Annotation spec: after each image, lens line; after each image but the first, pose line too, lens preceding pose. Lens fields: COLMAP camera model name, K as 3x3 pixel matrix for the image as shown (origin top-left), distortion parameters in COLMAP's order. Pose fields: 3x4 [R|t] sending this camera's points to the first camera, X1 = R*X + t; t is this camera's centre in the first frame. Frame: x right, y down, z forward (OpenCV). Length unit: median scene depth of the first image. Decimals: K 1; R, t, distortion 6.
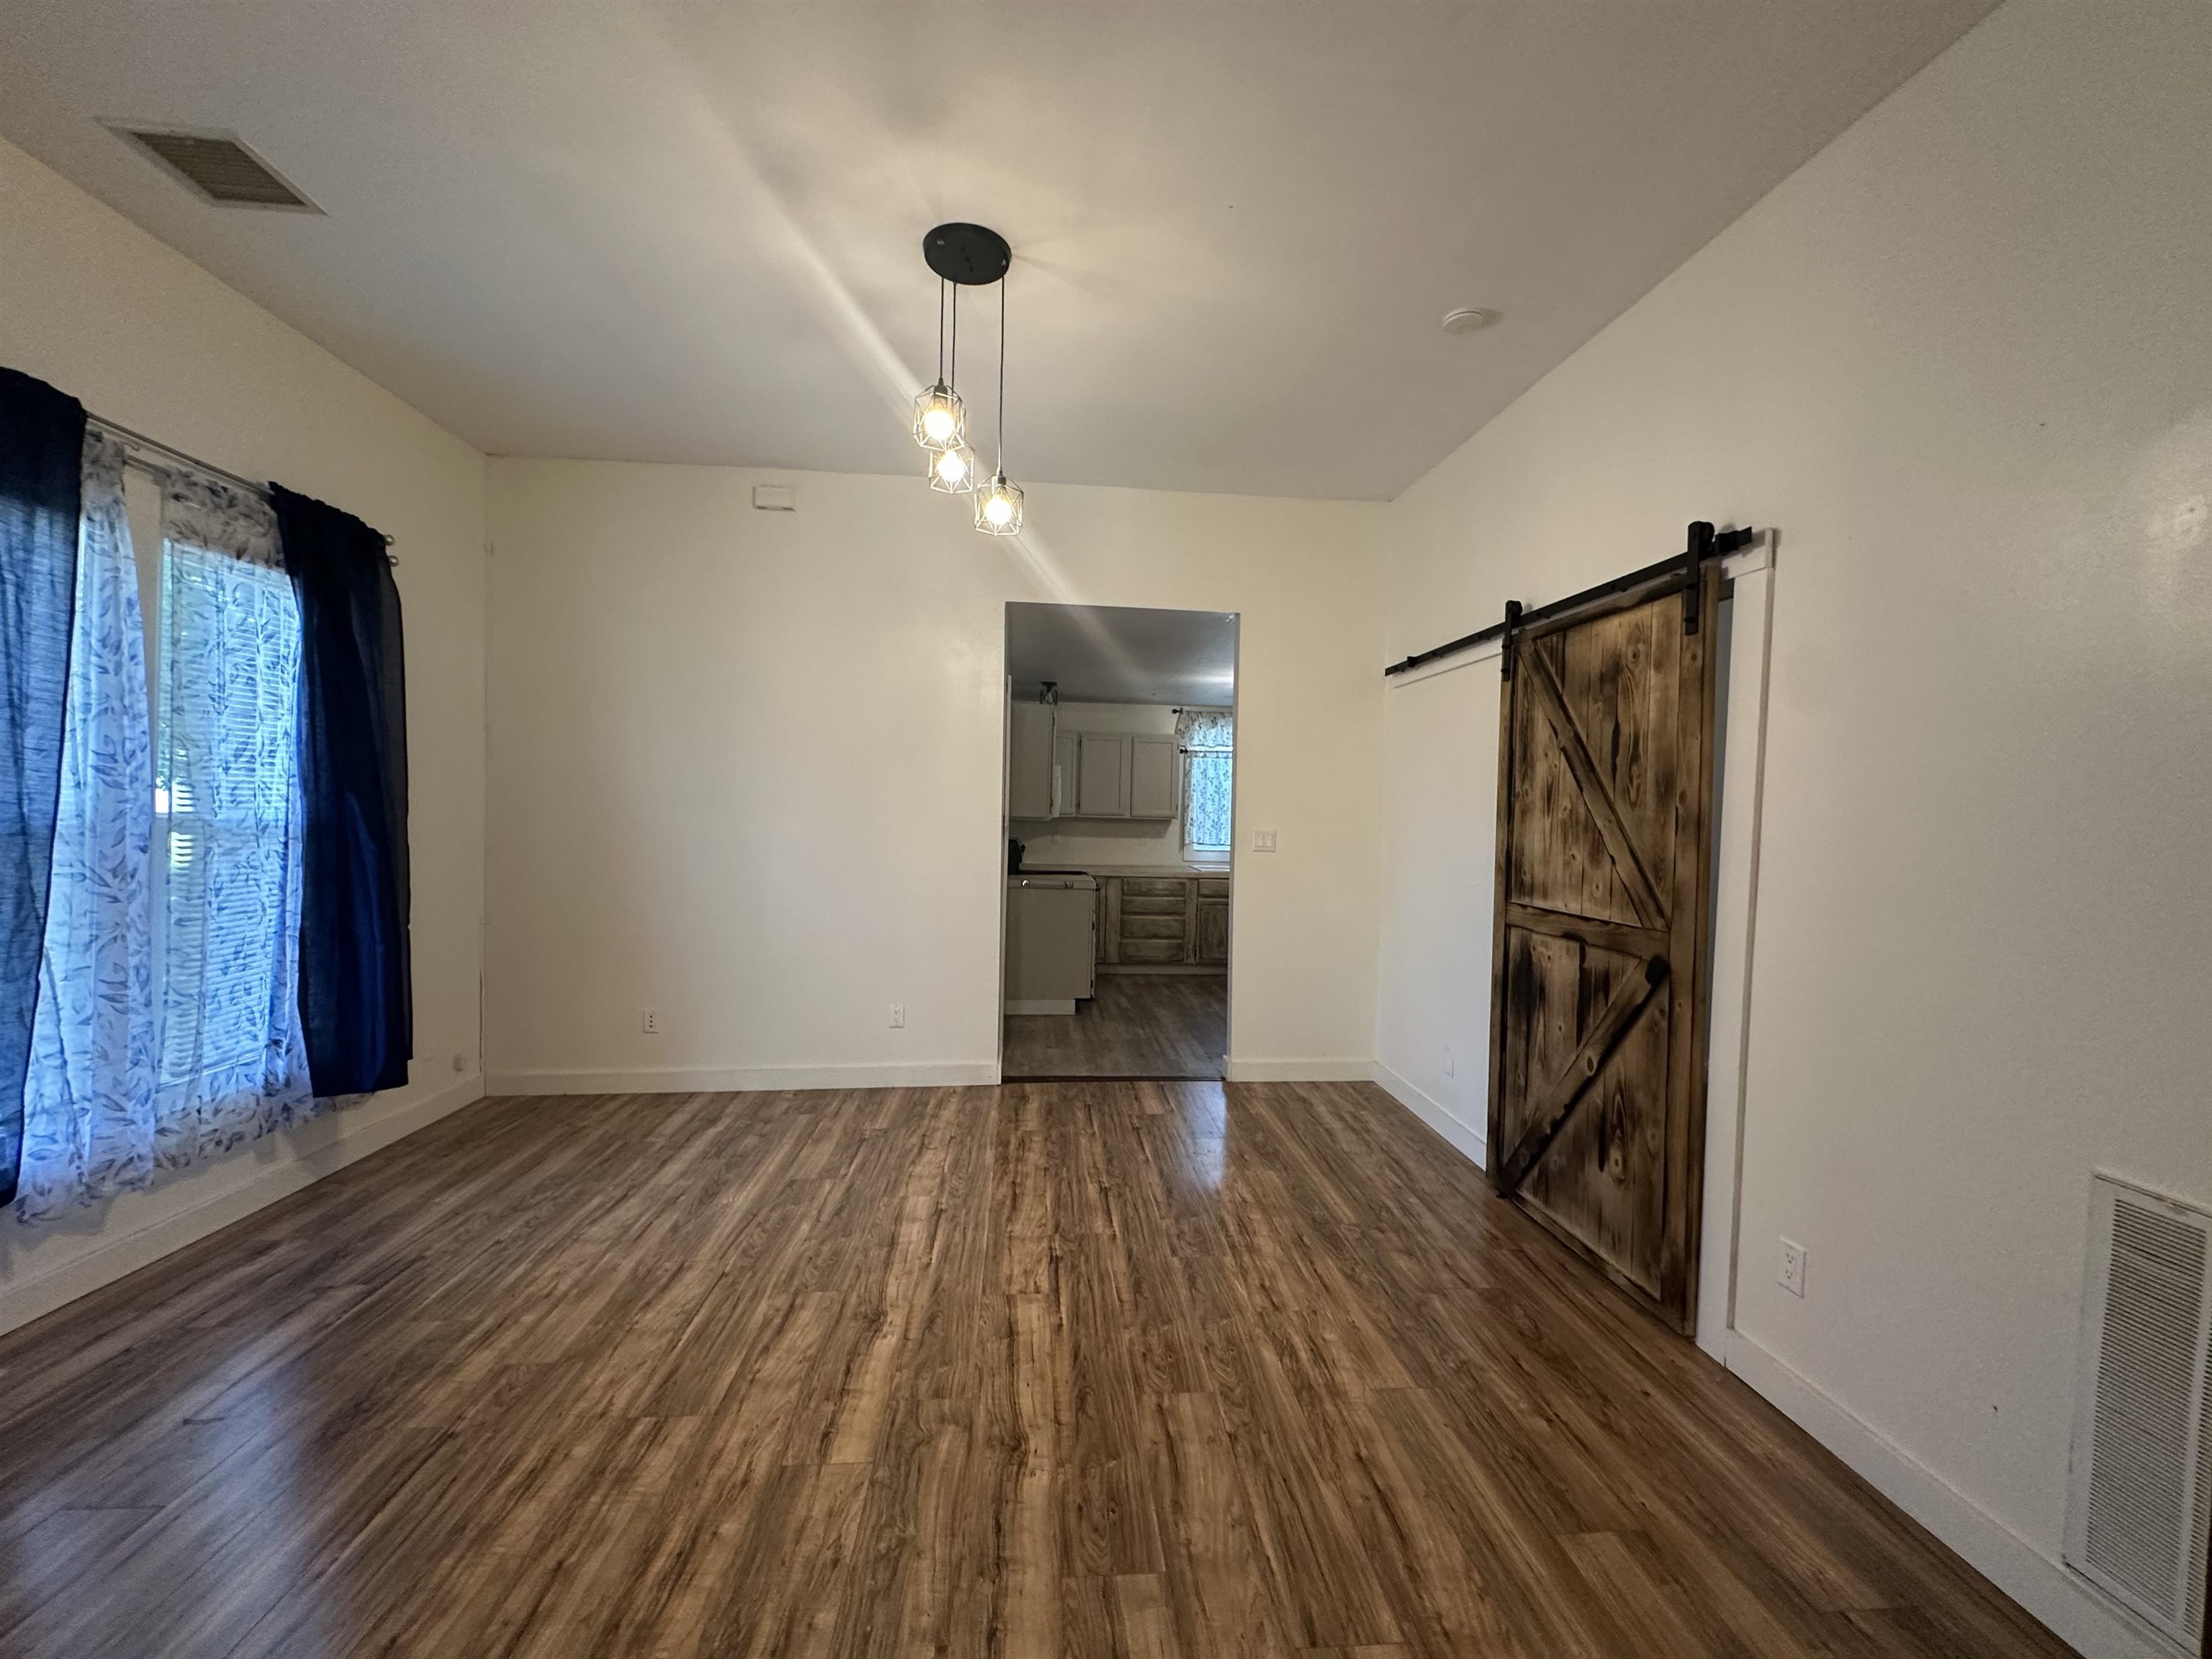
lens RADIAL K [[876.9, 0, 1101.7], [0, 876.9, 828.9], [0, 0, 1]] dist [-0.001440, 0.000272]
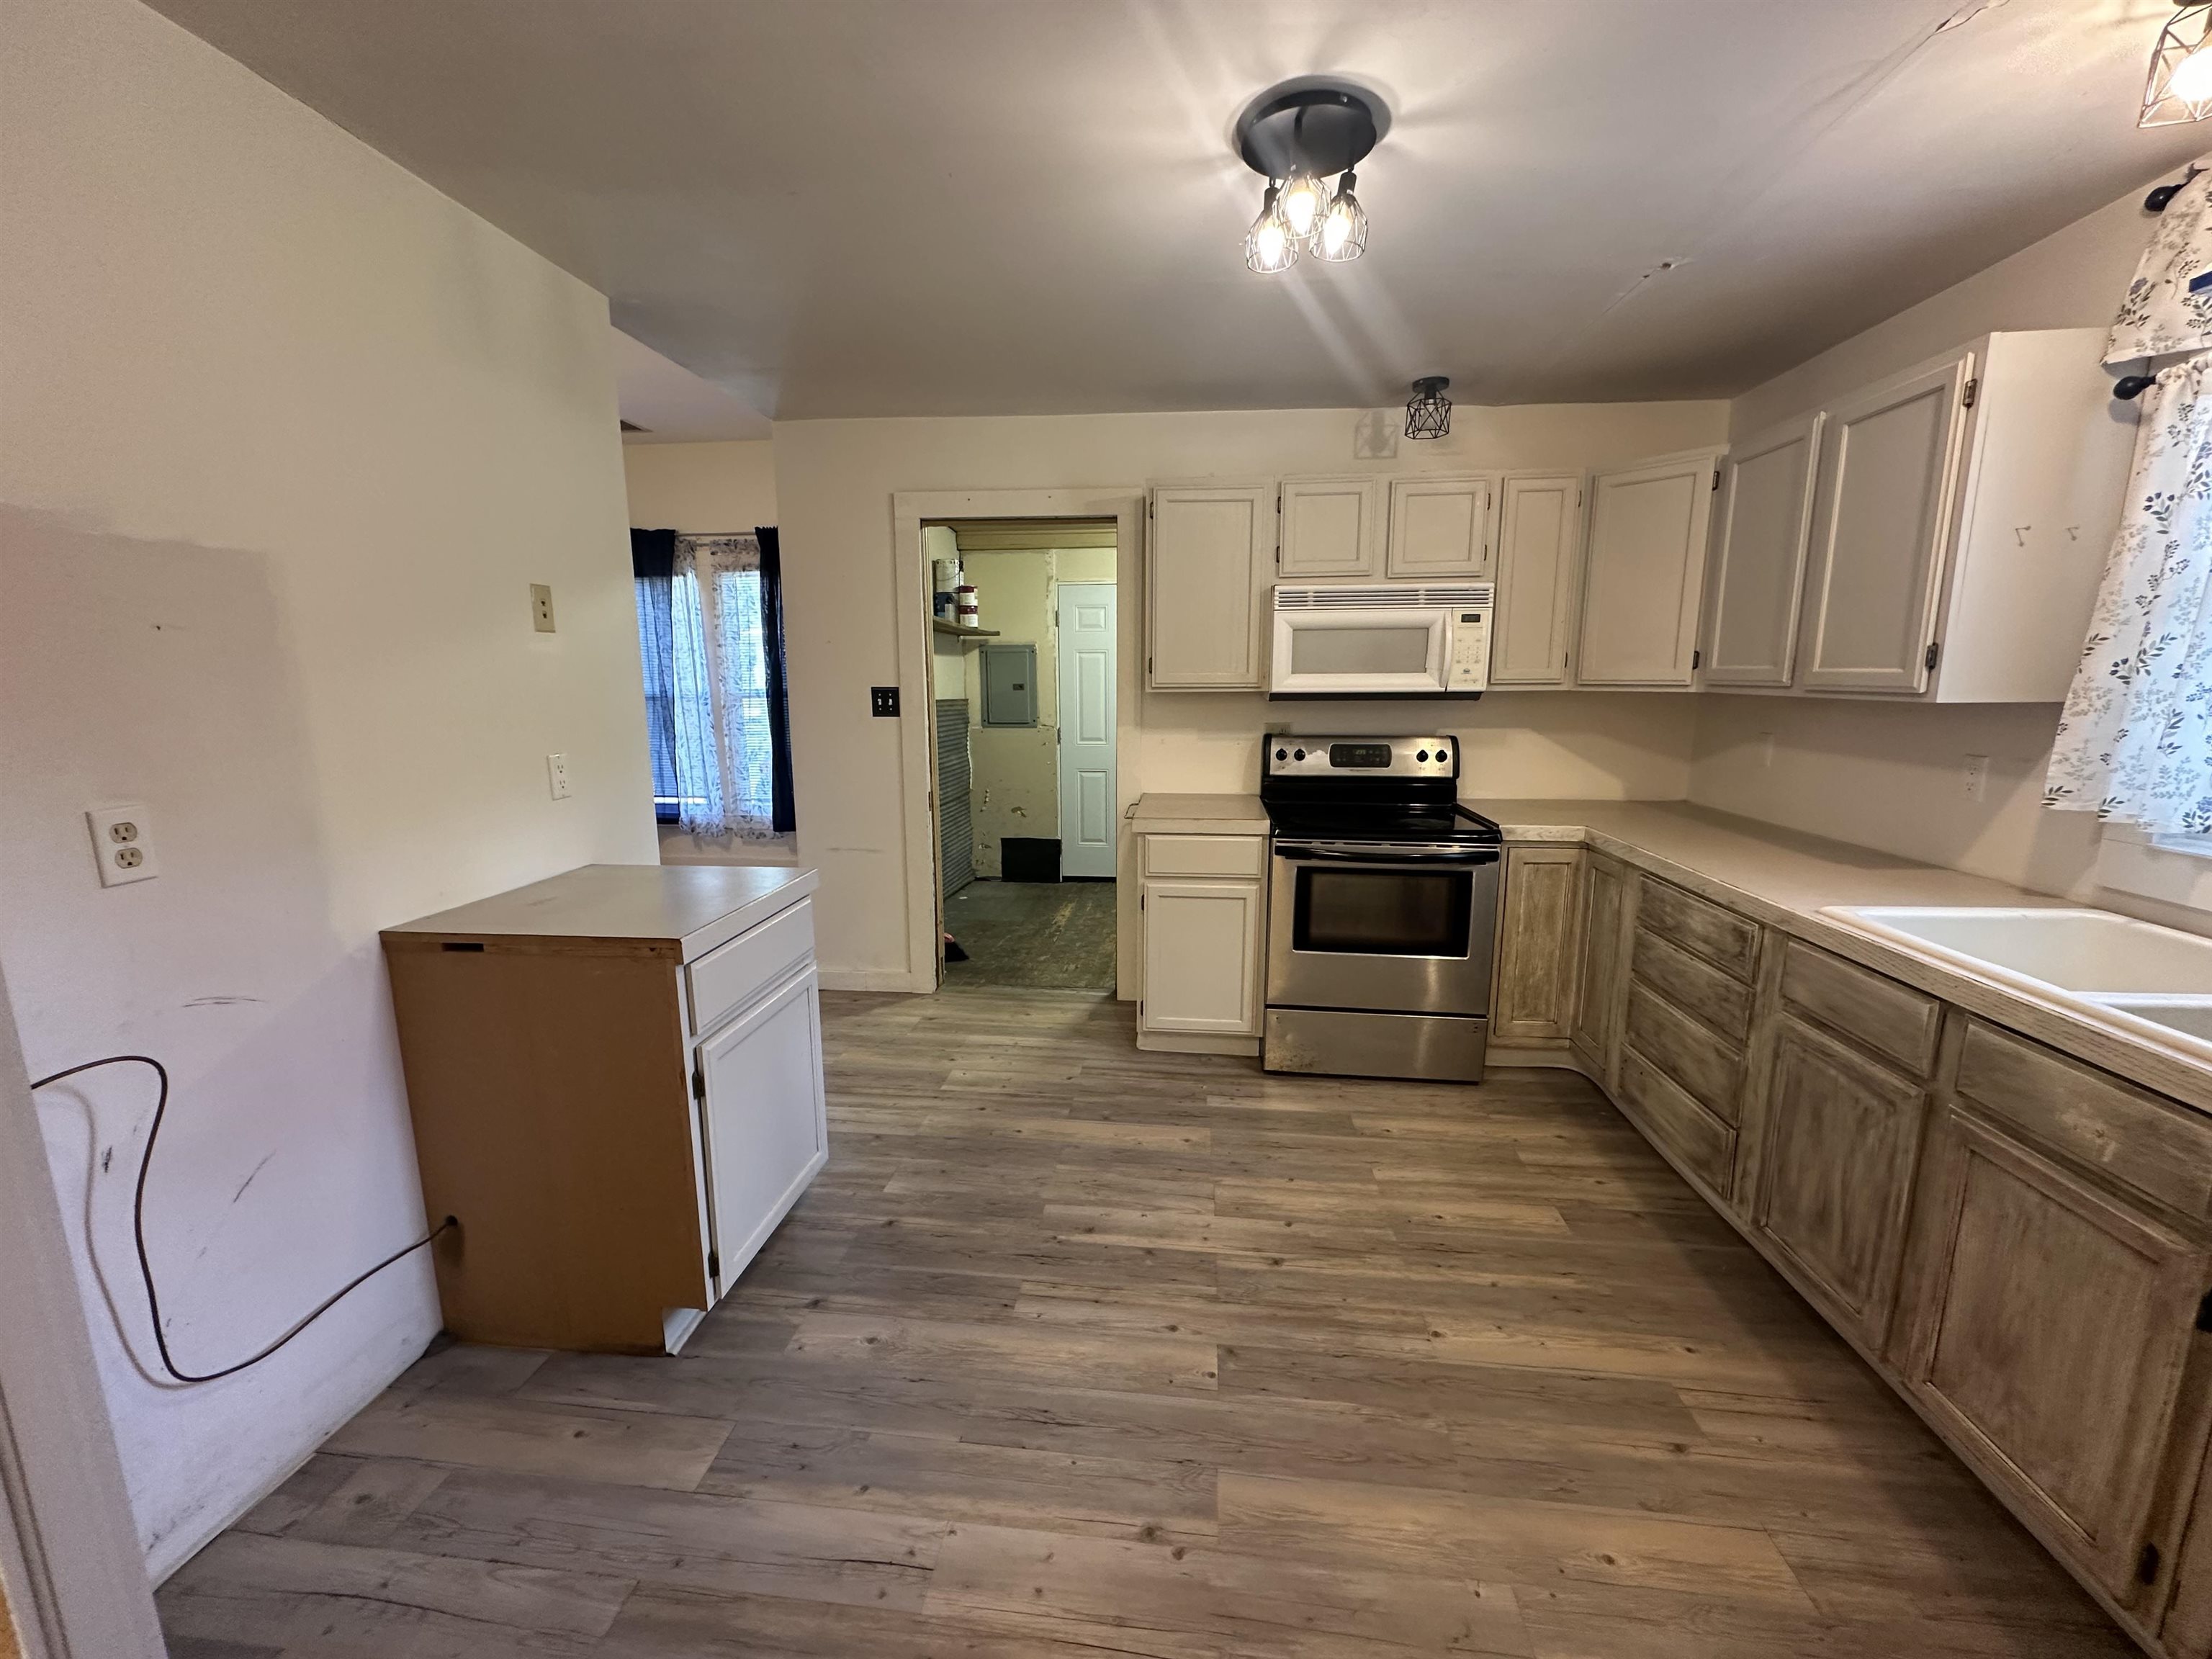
lens RADIAL K [[876.9, 0, 1101.1], [0, 876.9, 830.4], [0, 0, 1]] dist [-0.001440, 0.000272]
pose [[-0.185723, 0.151699, -0.970821, 1.129465], [-0.015727, 0.987425, 0.157302, -0.030323], [0.982476, 0.044483, -0.181002, 2.443148]]
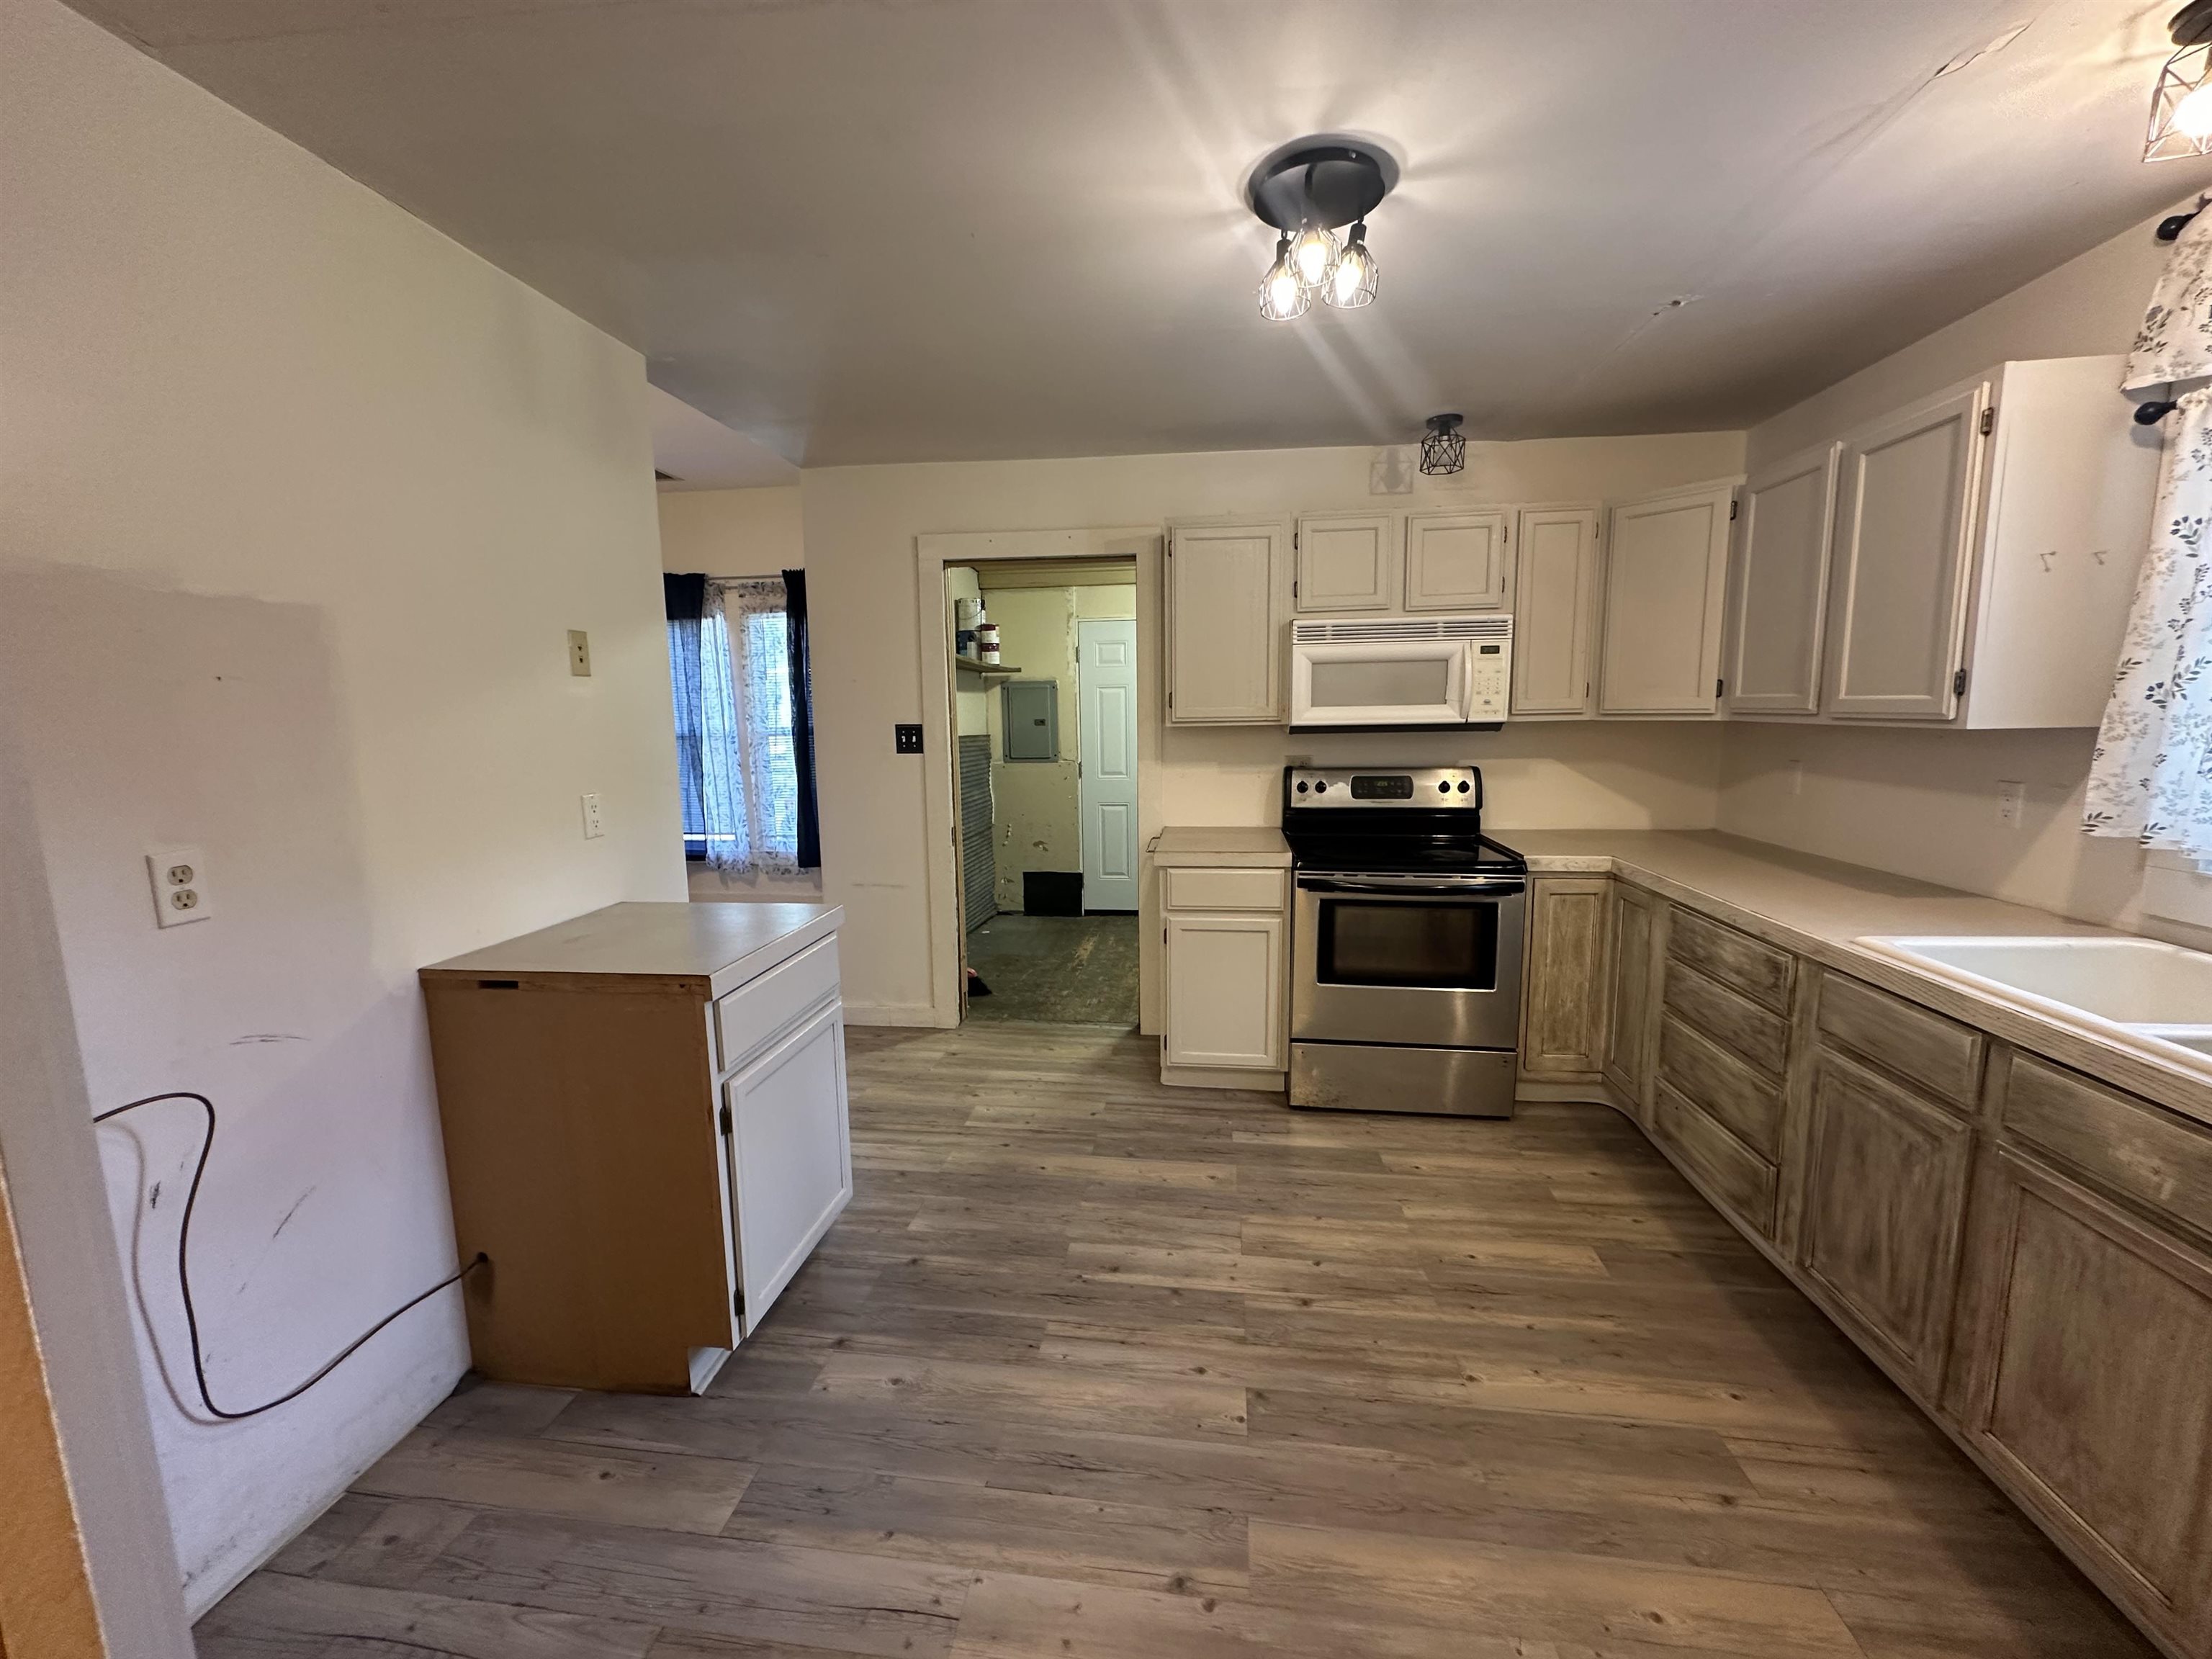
lens RADIAL K [[876.9, 0, 1101.4], [0, 876.9, 831.2], [0, 0, 1]] dist [-0.001440, 0.000272]
pose [[-0.207890, 0.117727, -0.971042, 1.134828], [-0.004307, 0.992611, 0.121264, -0.032561], [0.978143, 0.029392, -0.205847, 2.443452]]
